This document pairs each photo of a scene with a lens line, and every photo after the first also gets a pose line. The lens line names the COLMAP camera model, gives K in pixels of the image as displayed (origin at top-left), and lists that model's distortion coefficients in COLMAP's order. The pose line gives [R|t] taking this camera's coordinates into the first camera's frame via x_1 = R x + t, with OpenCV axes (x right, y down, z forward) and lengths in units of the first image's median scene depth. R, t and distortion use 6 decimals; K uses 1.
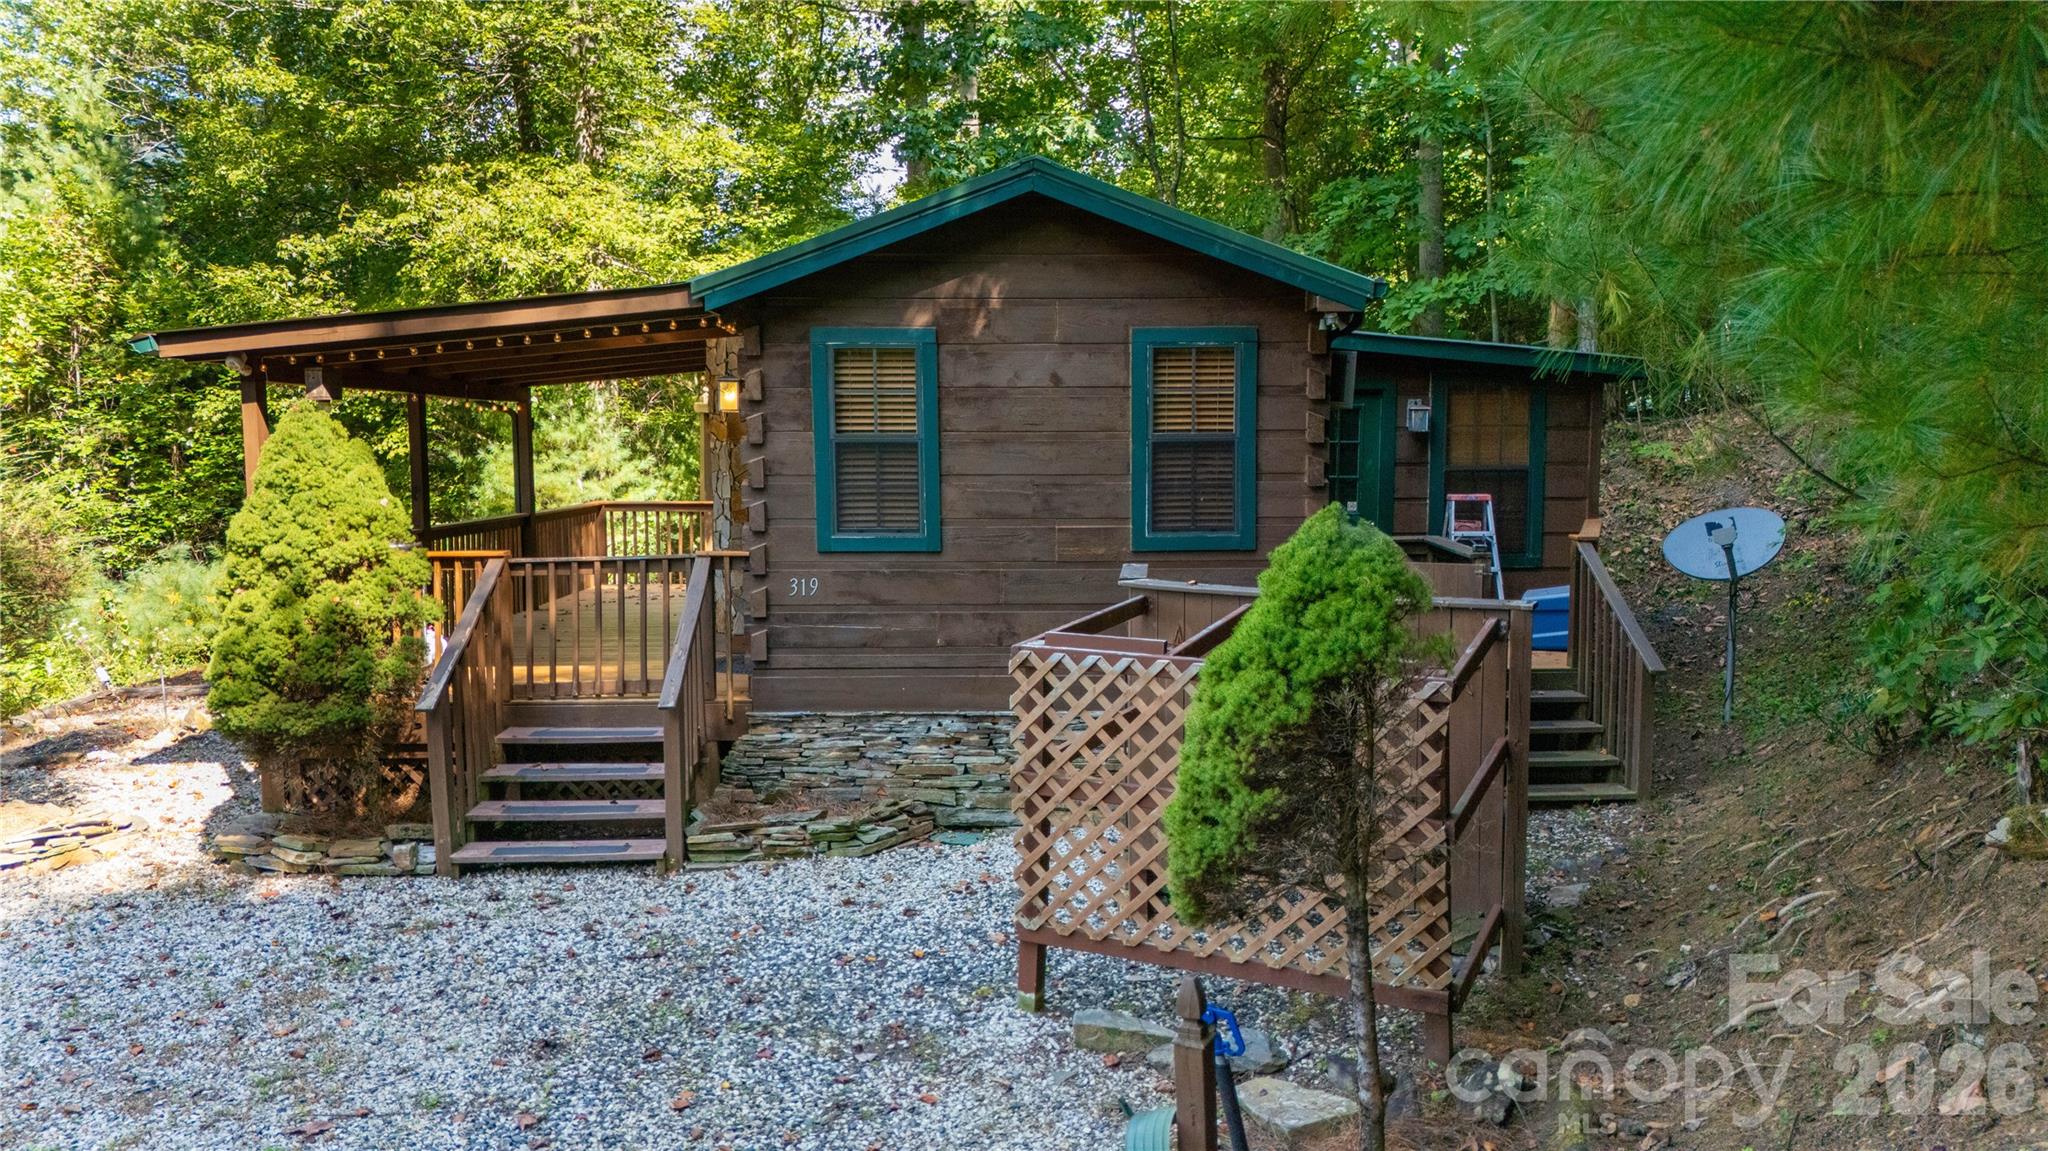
lens RADIAL K [[1510.4, 0, 1017.5], [0, 1510.4, 571.8], [0, 0, 1]] dist [0.096790, -0.111268]
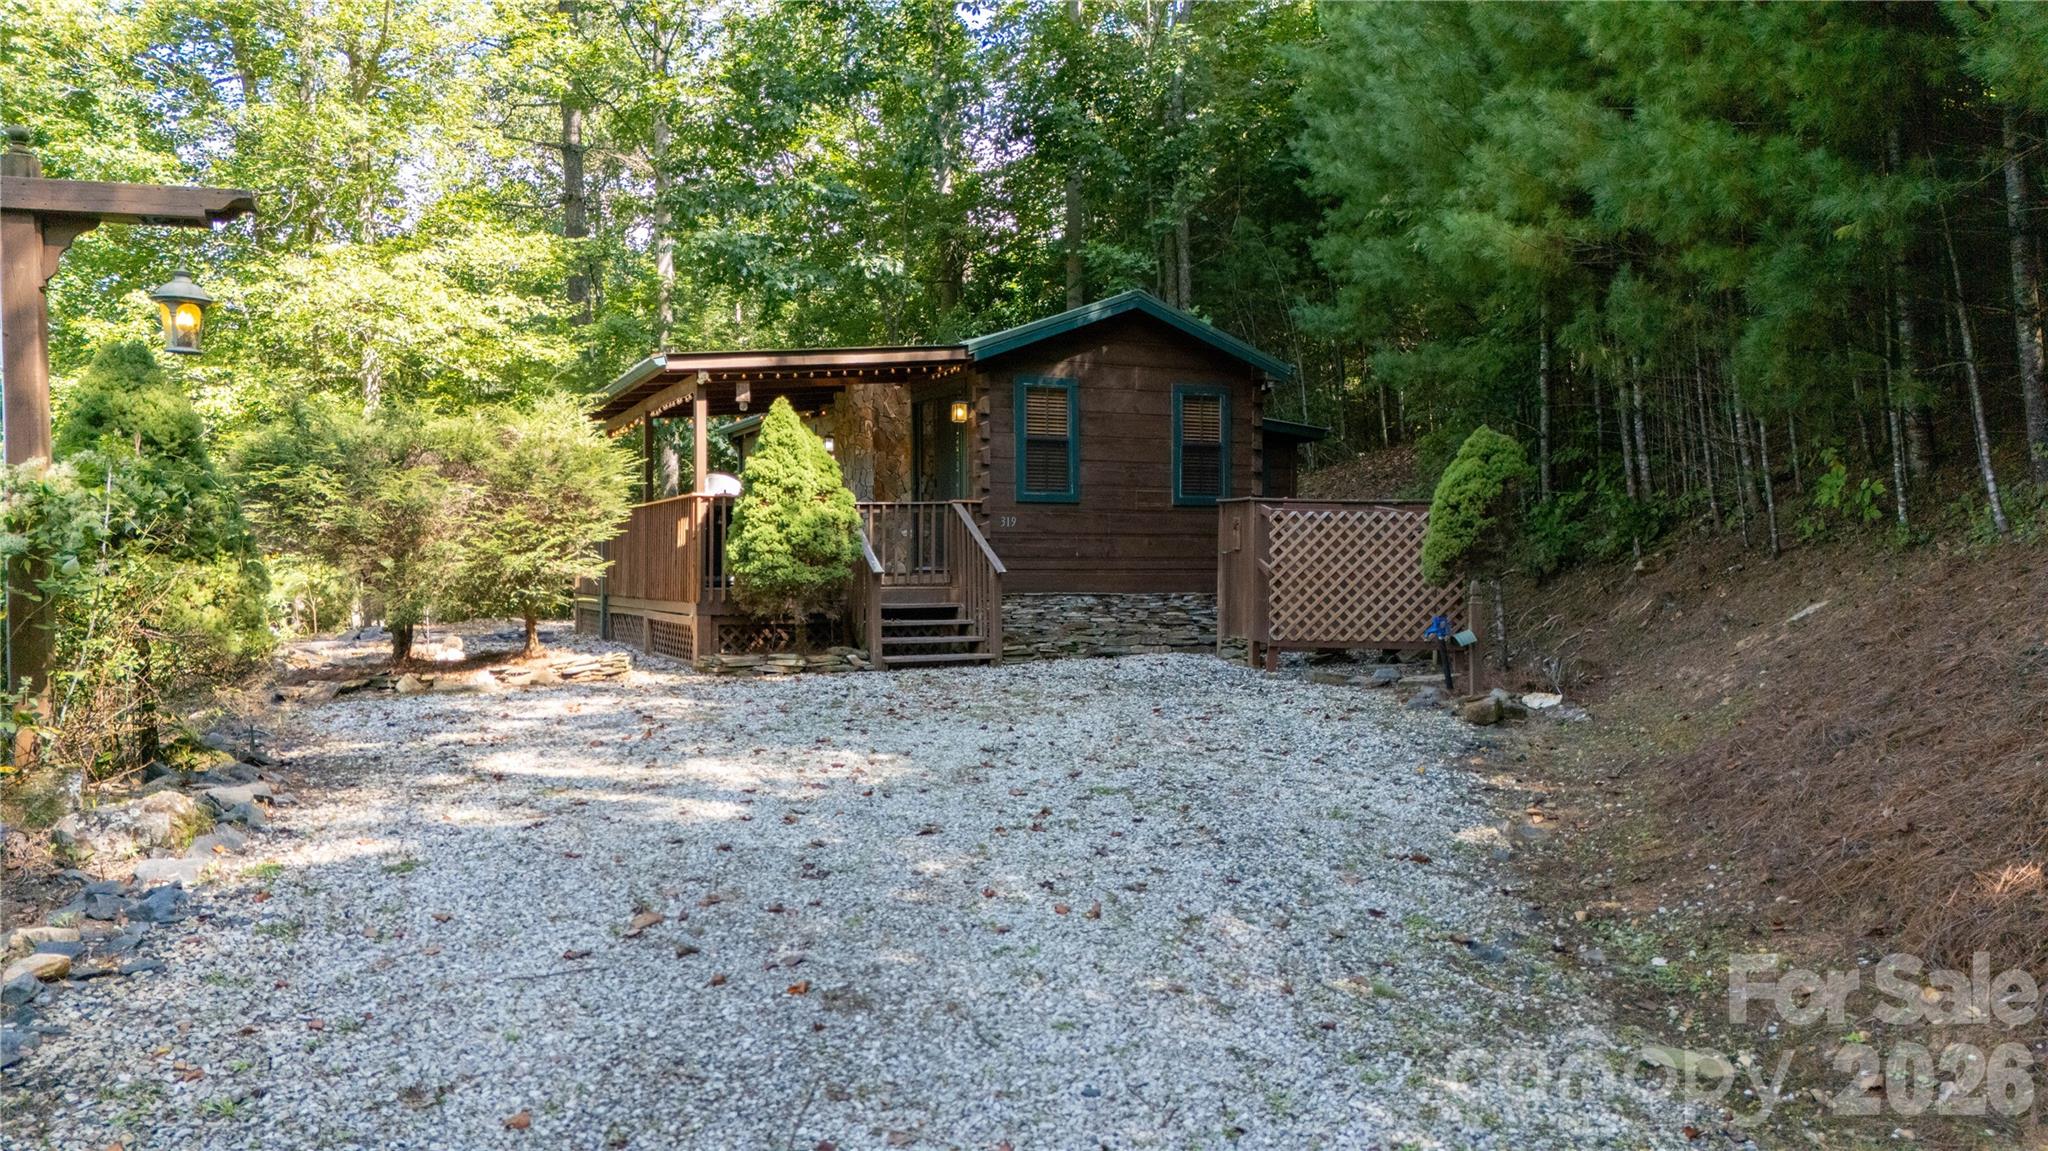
lens RADIAL K [[1510.4, 0, 1017.5], [0, 1510.4, 571.8], [0, 0, 1]] dist [0.096790, -0.111268]
pose [[0.911658, 0.002829, 0.410939, -0.856712], [0.032042, 0.996443, -0.077944, 0.205798], [-0.409698, 0.084225, 0.908325, -0.583388]]
